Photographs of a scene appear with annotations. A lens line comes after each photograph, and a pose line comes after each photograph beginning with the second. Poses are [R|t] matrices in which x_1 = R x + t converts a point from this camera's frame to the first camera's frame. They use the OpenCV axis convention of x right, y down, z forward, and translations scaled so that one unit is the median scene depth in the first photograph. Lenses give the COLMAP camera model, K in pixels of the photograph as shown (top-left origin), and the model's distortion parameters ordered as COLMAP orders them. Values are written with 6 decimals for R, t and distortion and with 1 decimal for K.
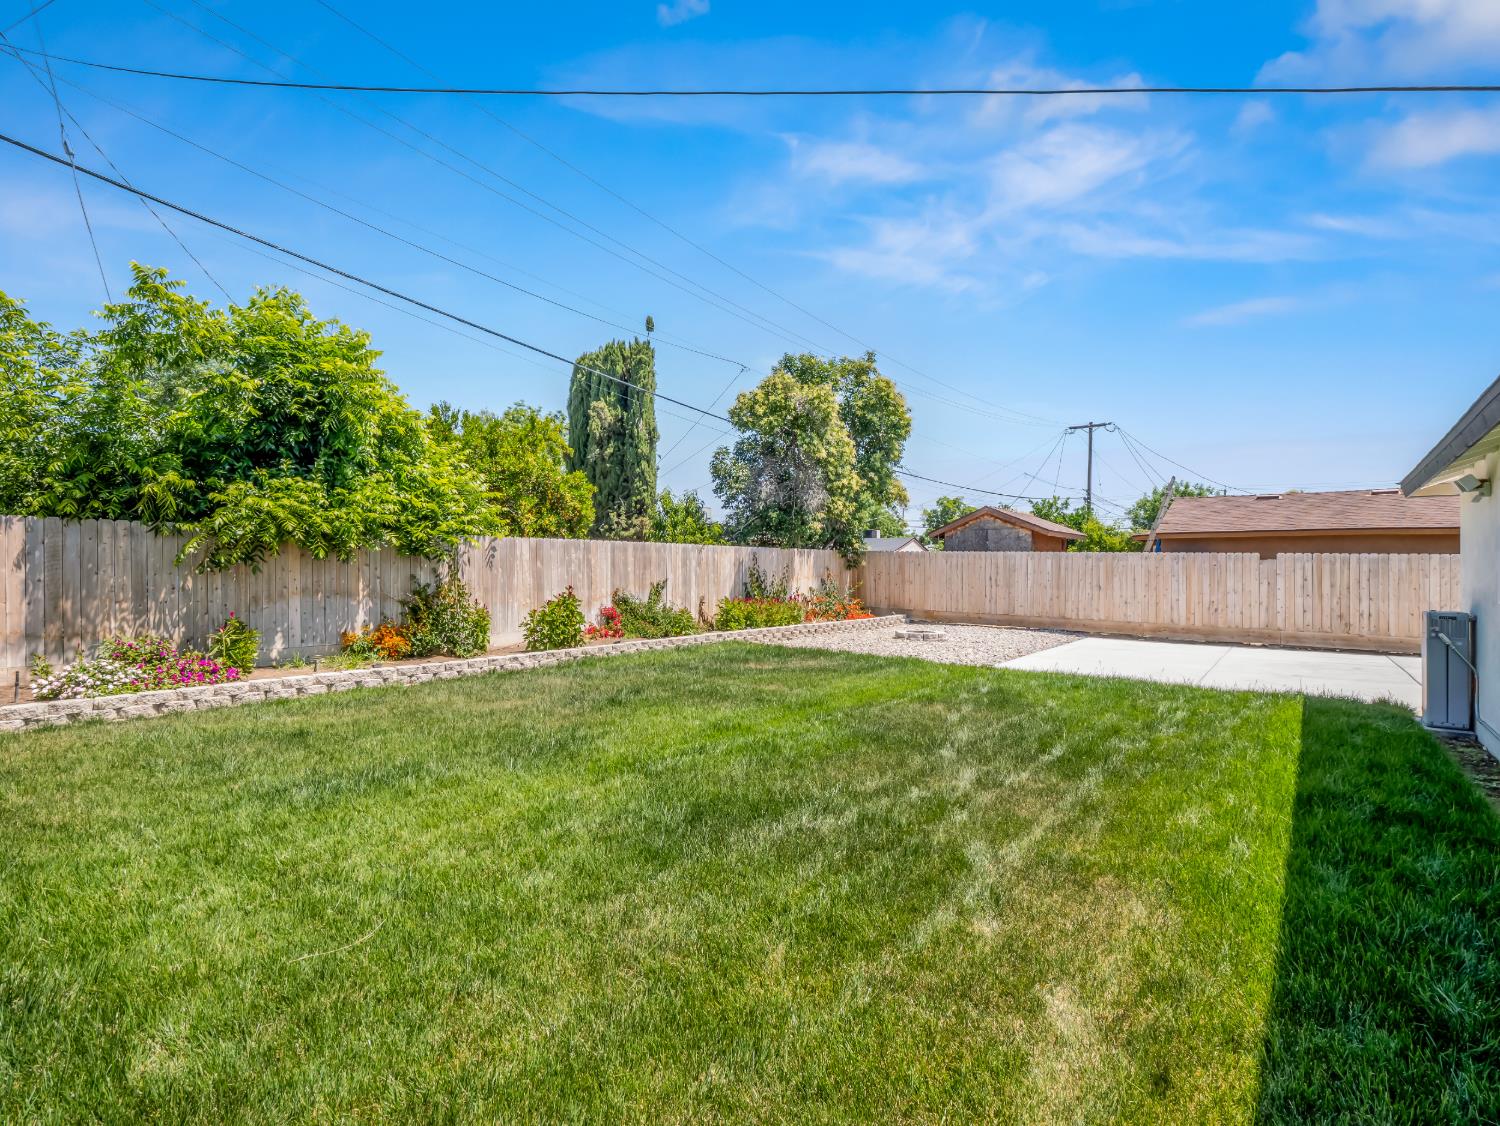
lens RADIAL K [[720.8, 0, 745.9], [0, 720.8, 567.0], [0, 0, 1]] dist [-0.017228, 0.000923]
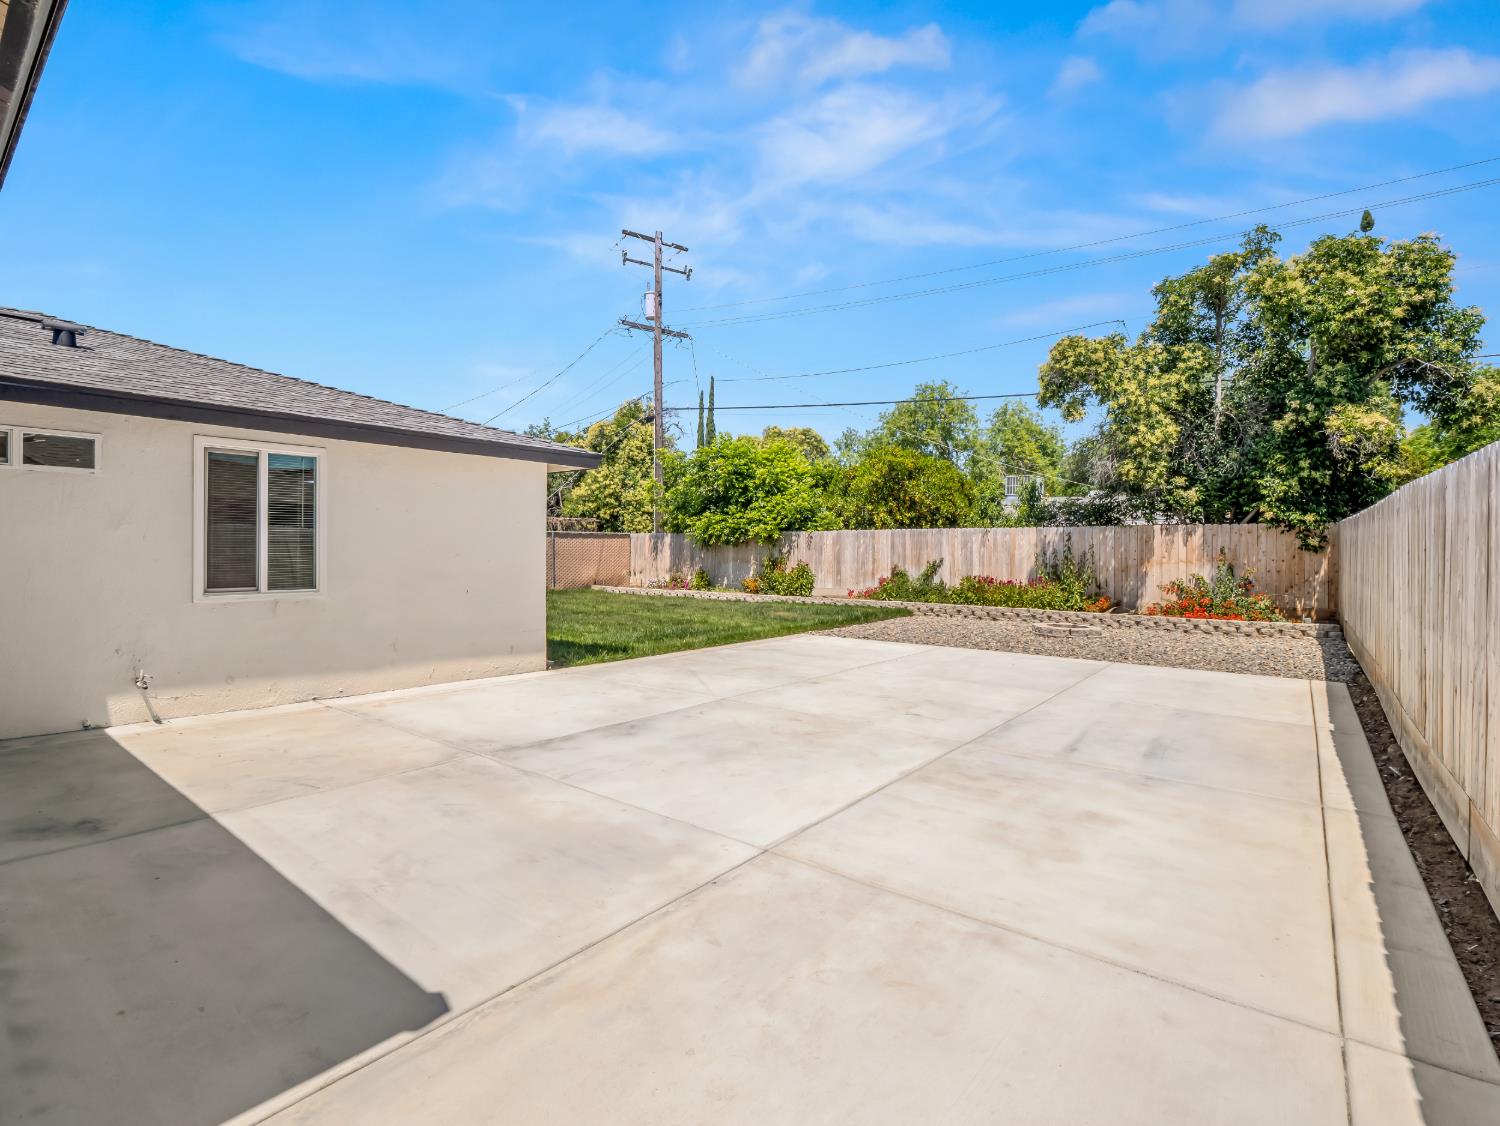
lens RADIAL K [[724.9, 0, 745.5], [0, 724.9, 557.4], [0, 0, 1]] dist [-0.007764, -0.006708]
pose [[-0.008655, 0.002243, -0.999960, 1.022211], [-0.006153, 0.999978, 0.002297, 0.013104], [0.999944, 0.006173, -0.008641, 0.634684]]
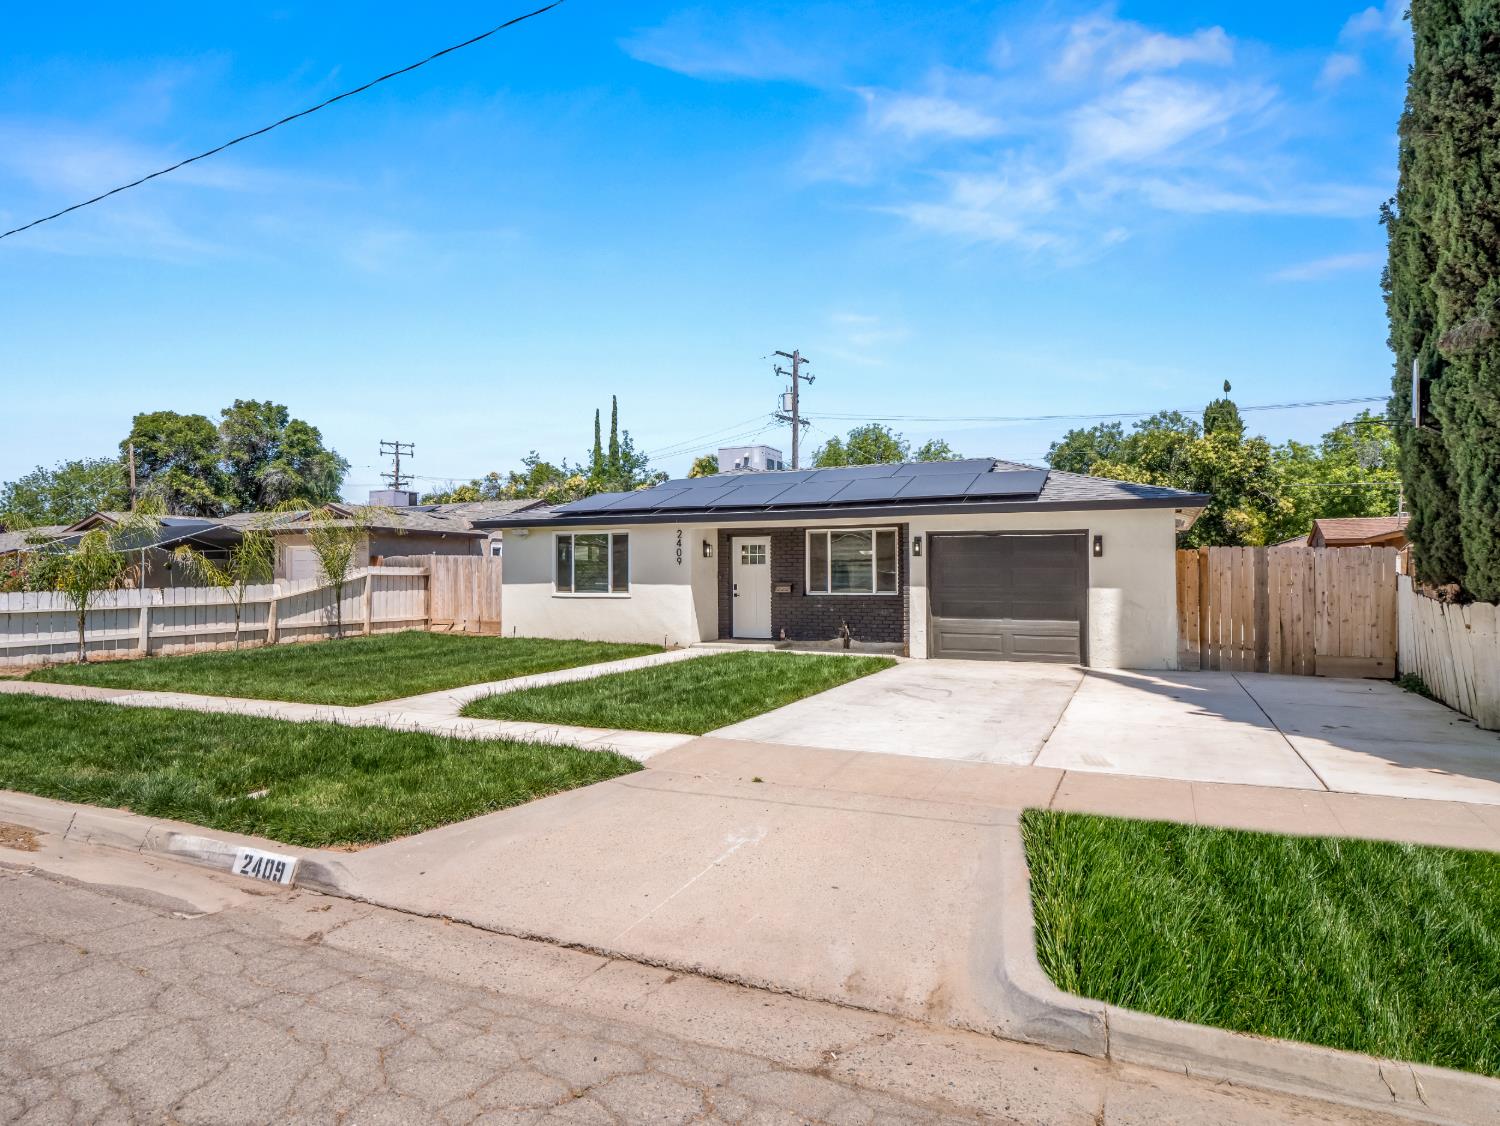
lens RADIAL K [[874.9, 0, 766.0], [0, 874.9, 560.6], [0, 0, 1]] dist [-0.002982, -0.001008]
pose [[0.260761, -0.025732, -0.965060, 1.985901], [0.005607, 0.999668, -0.025140, 0.017653], [0.965387, 0.001144, 0.260819, -0.348733]]
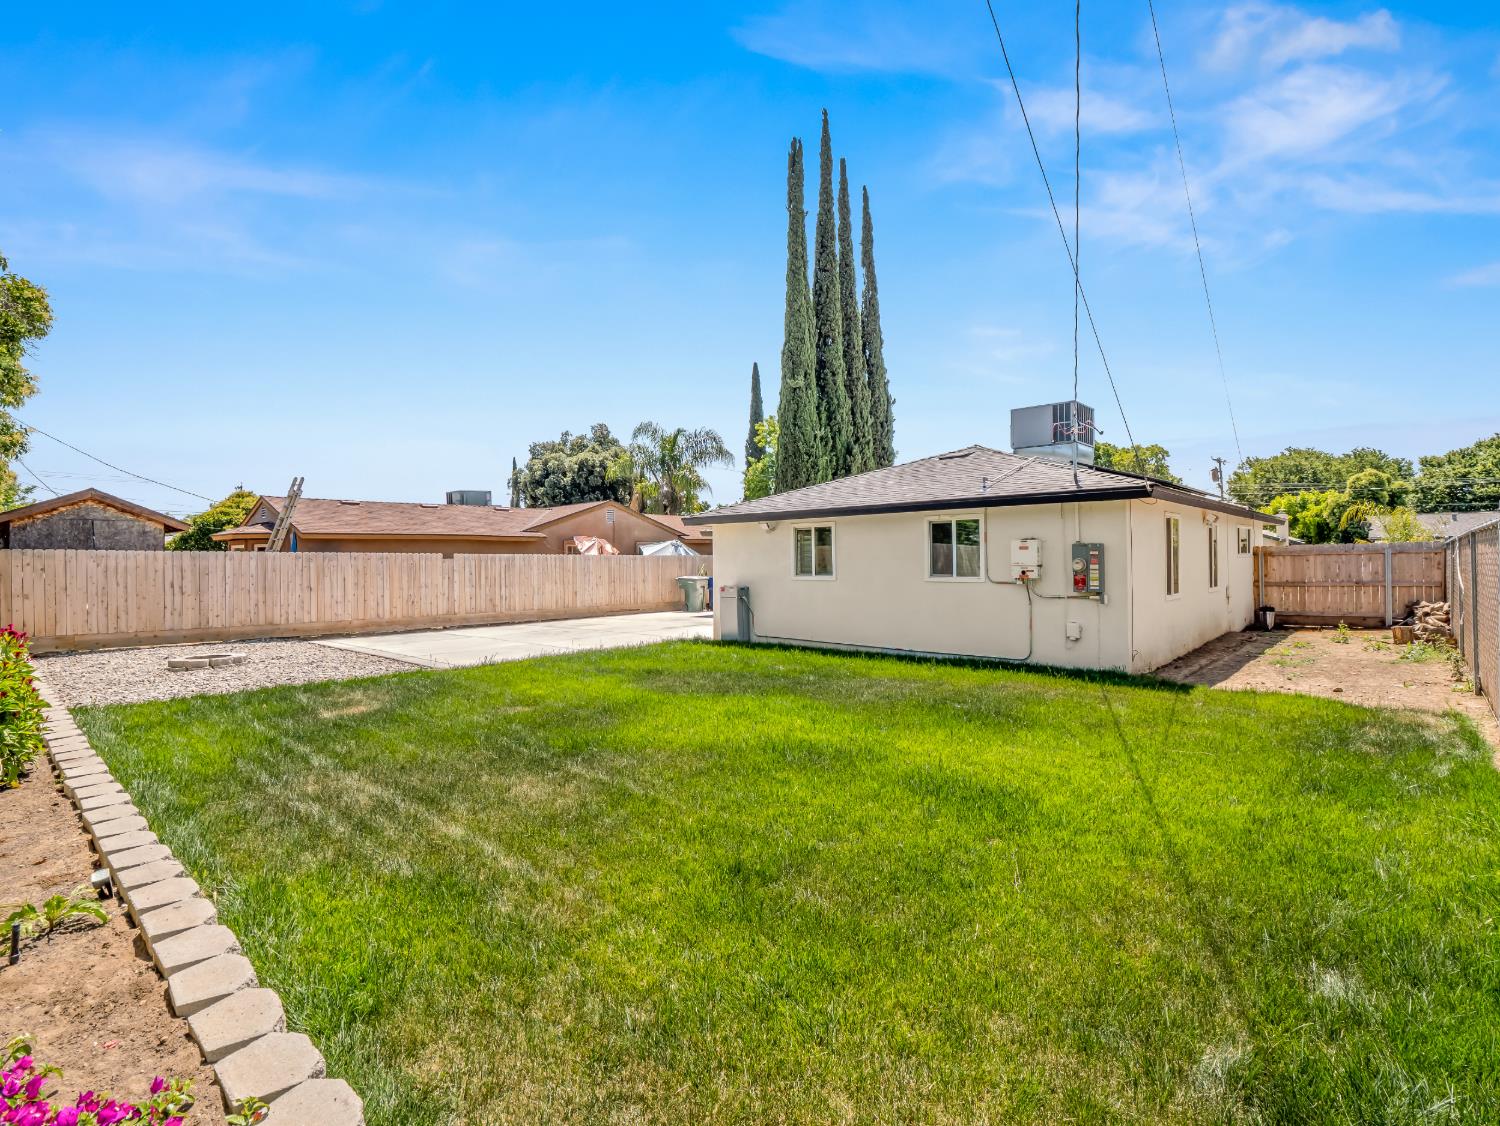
lens RADIAL K [[724.9, 0, 745.5], [0, 724.9, 557.4], [0, 0, 1]] dist [-0.007764, -0.006708]
pose [[0.073518, -0.006422, 0.997273, -0.460246], [0.012535, 0.999906, 0.005515, -0.012296], [-0.997215, 0.012095, 0.073592, 0.364383]]
